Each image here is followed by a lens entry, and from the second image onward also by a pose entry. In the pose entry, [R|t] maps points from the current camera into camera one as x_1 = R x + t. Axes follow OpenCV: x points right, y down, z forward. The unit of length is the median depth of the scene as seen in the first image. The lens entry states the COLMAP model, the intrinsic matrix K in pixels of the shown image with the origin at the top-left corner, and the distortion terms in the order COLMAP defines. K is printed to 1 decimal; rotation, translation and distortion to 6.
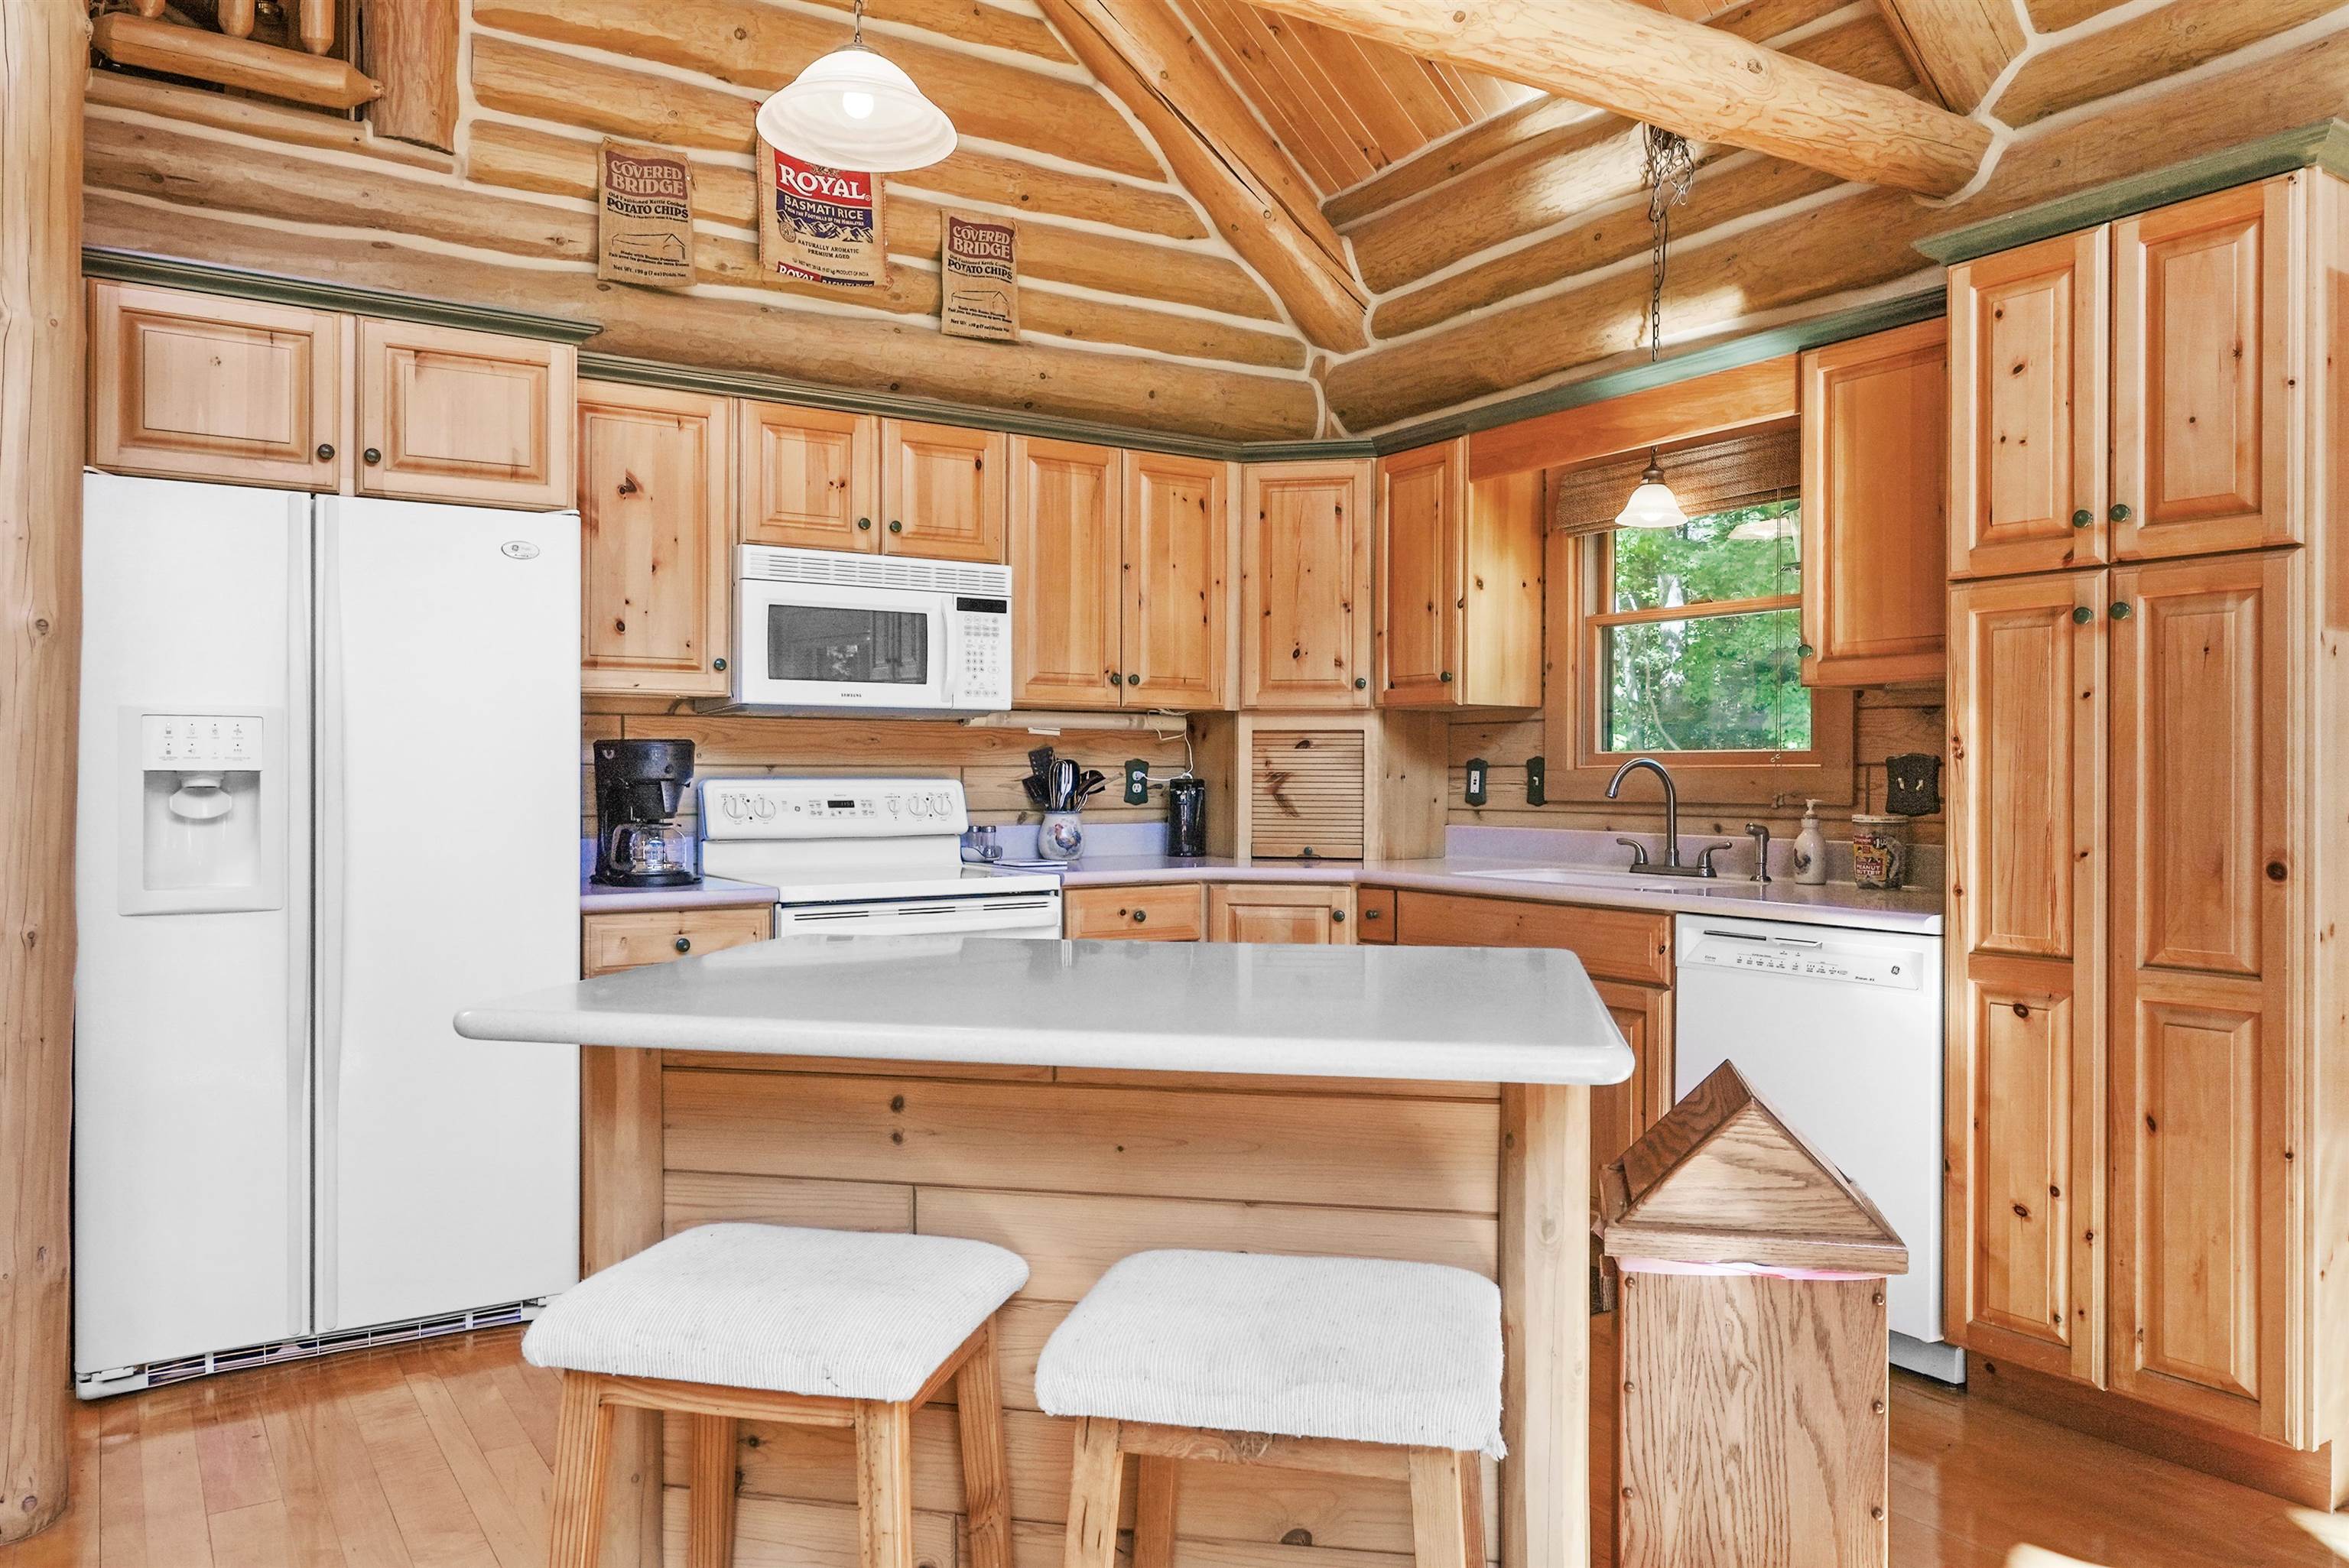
lens RADIAL K [[1616.0, 0, 1174.5], [0, 1616.0, 784.0], [0, 0, 1]] dist [-0.012806, -0.001602]
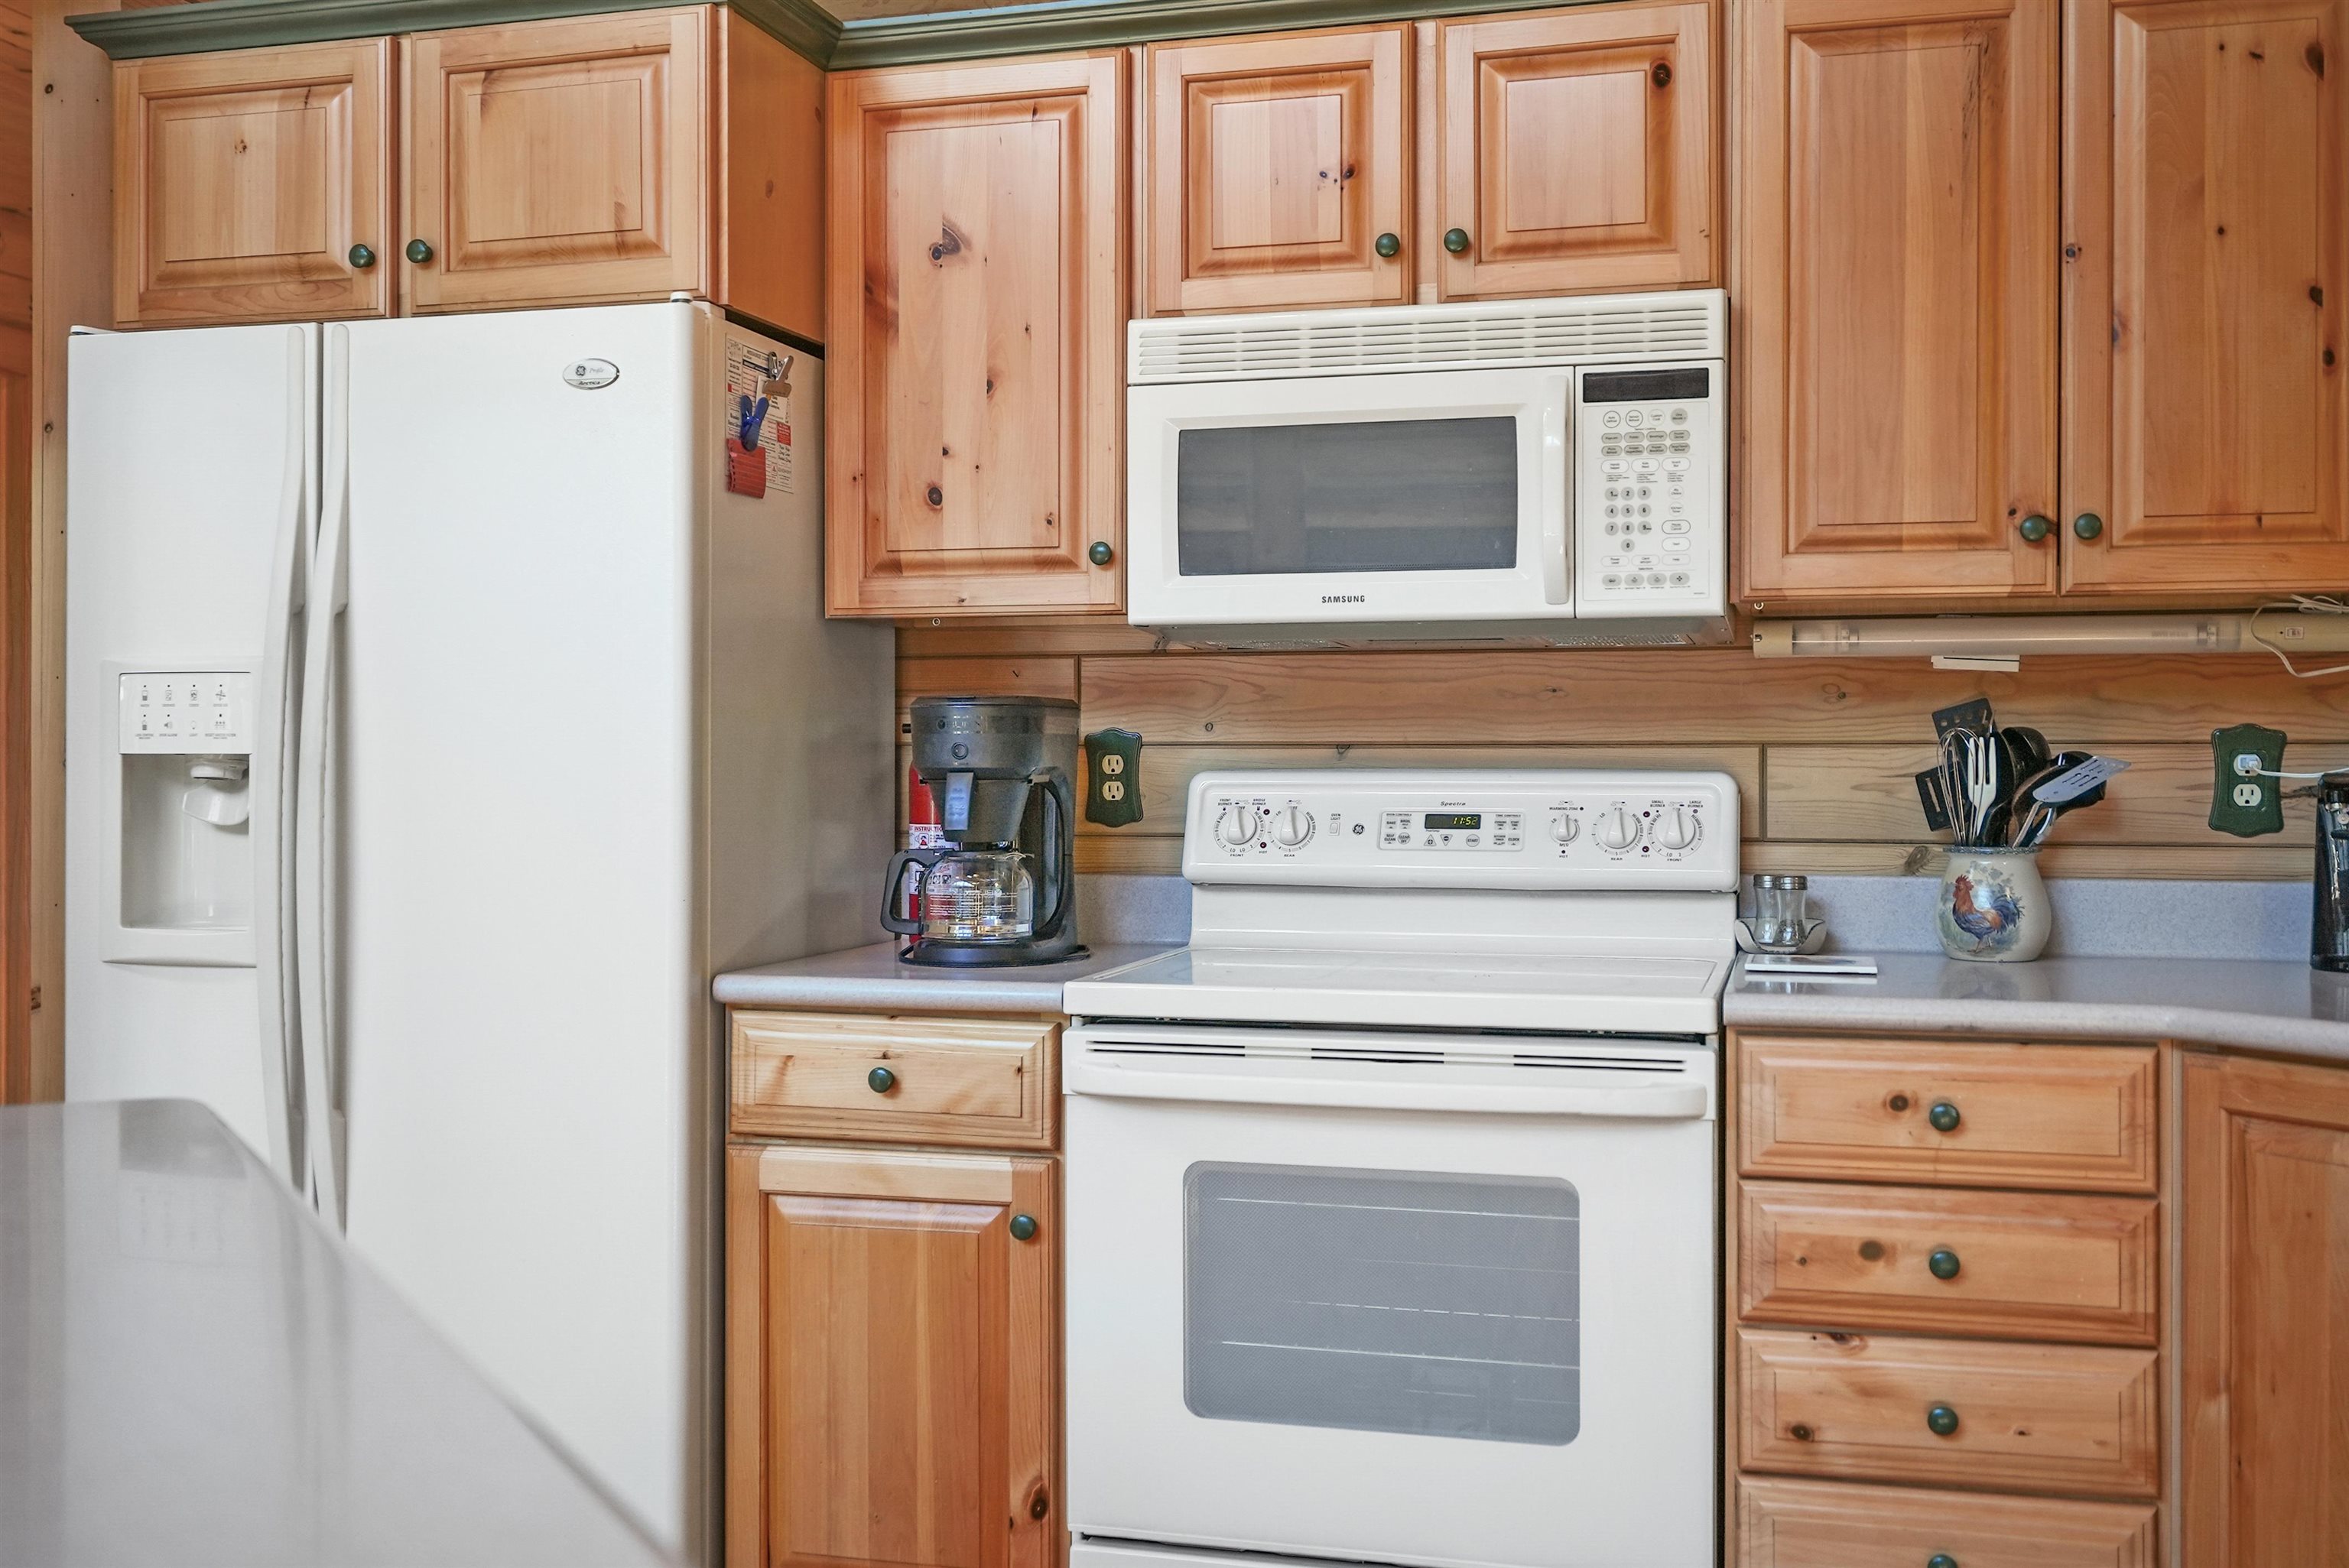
lens RADIAL K [[2312.6, 0, 1173.3], [0, 2312.6, 755.1], [0, 0, 1]] dist [-0.001014, 0.011489]
pose [[0.651940, -0.004001, -0.758260, 0.285388], [-0.005923, 0.999929, -0.010369, -0.000108], [0.758247, 0.011251, 0.651870, 0.484769]]
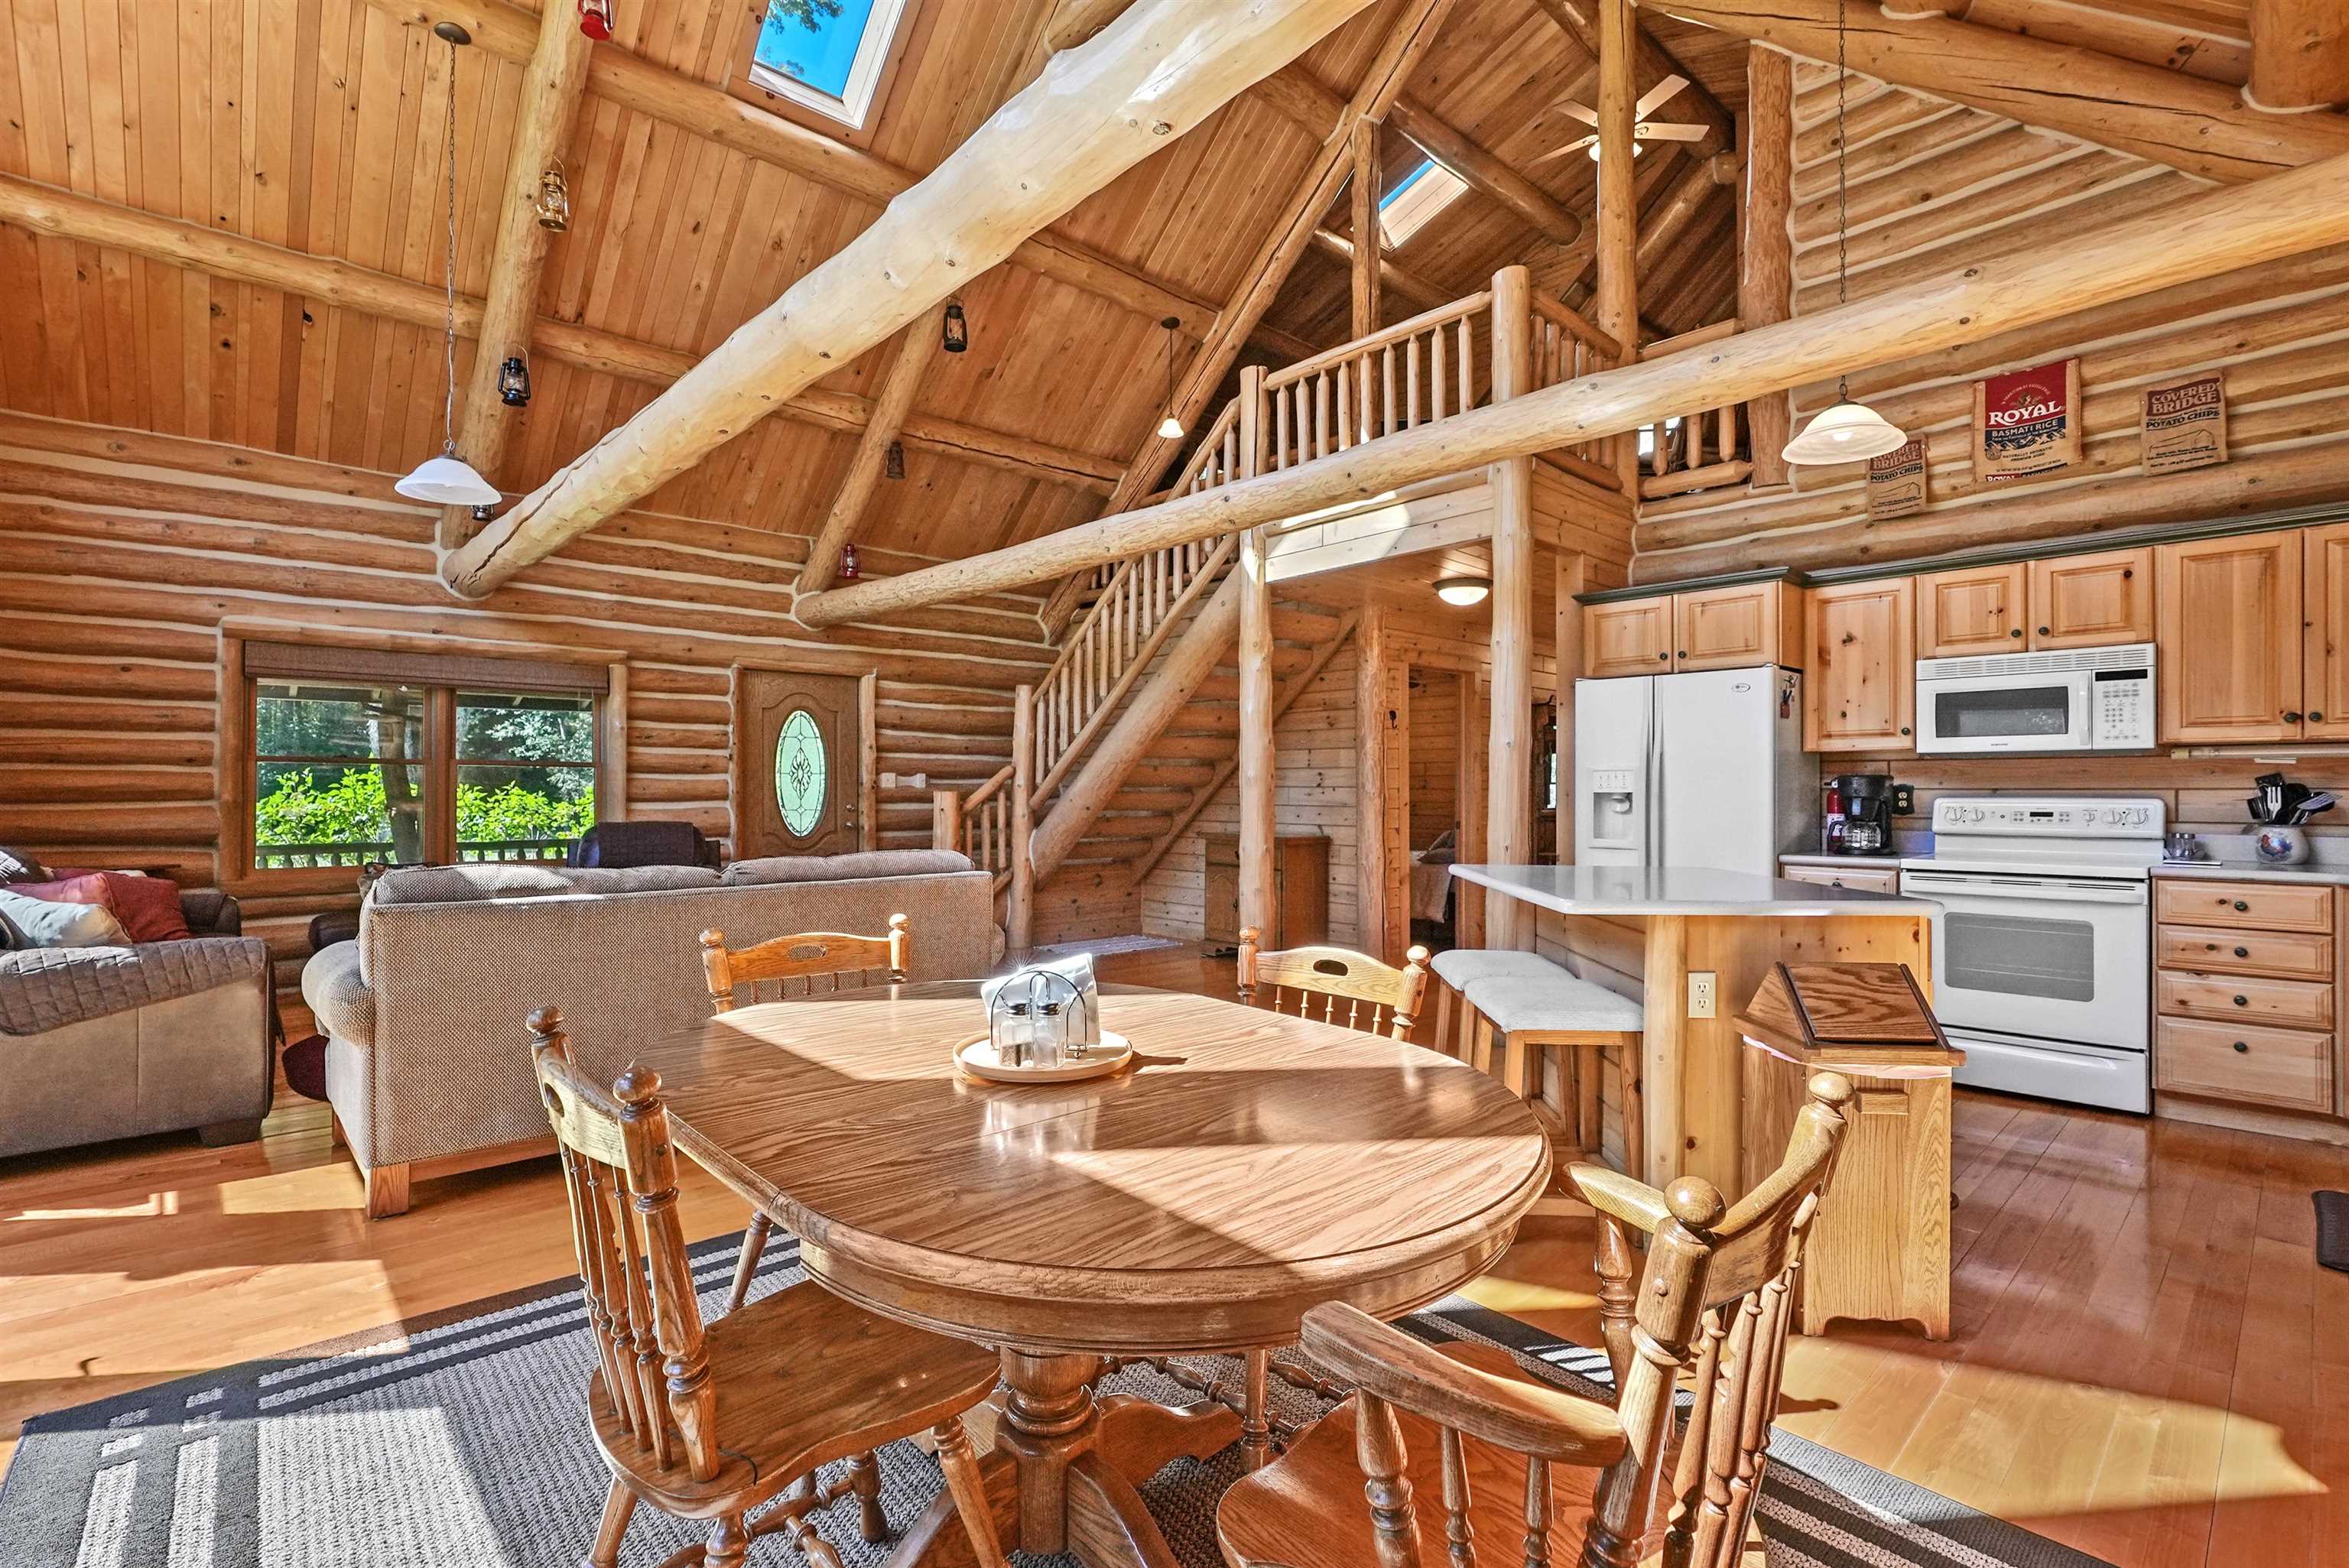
lens RADIAL K [[1065.4, 0, 1170.3], [0, 1065.4, 788.2], [0, 0, 1]] dist [-0.016419, 0.006234]
pose [[0.157913, -0.004164, -0.987444, 0.664937], [-0.008490, 0.999948, -0.005574, 0.000432], [0.987416, 0.009263, 0.157870, 0.034974]]
